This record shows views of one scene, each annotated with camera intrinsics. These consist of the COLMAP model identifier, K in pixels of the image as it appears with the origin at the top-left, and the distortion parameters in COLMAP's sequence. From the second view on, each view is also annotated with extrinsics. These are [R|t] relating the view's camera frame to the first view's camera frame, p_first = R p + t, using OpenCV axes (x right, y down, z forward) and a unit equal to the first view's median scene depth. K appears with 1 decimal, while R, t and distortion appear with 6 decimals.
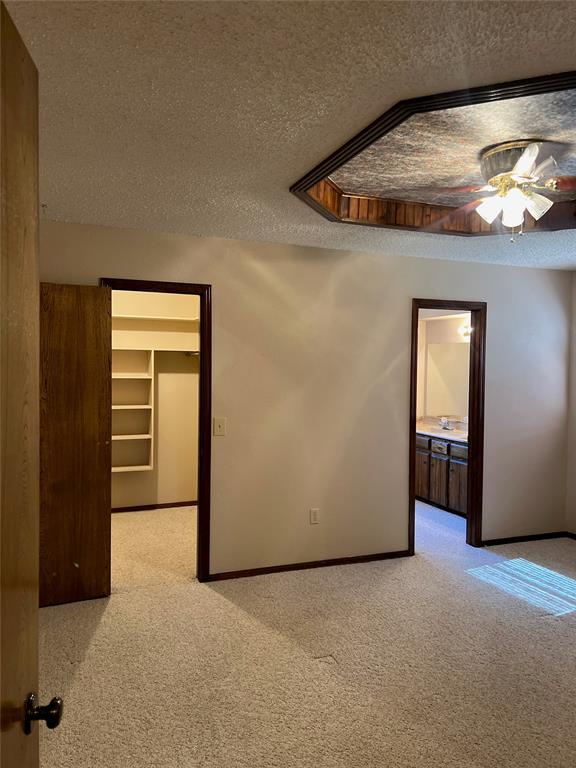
lens RADIAL K [[599.5, 0, 288.0], [0, 599.5, 384.0], [0, 0, 1]] dist [0.010501, 0.002363]
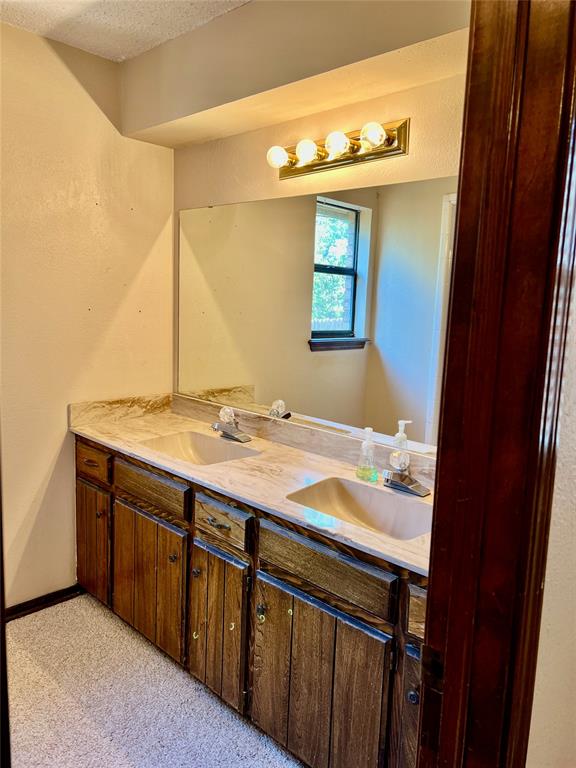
lens RADIAL K [[599.5, 0, 288.0], [0, 599.5, 384.0], [0, 0, 1]] dist [0.010501, 0.002363]
pose [[0.920119, -0.036672, 0.389918, 0.164018], [-0.015192, 0.991515, 0.129103, -0.007050], [-0.391344, -0.124714, 0.911755, 0.702042]]
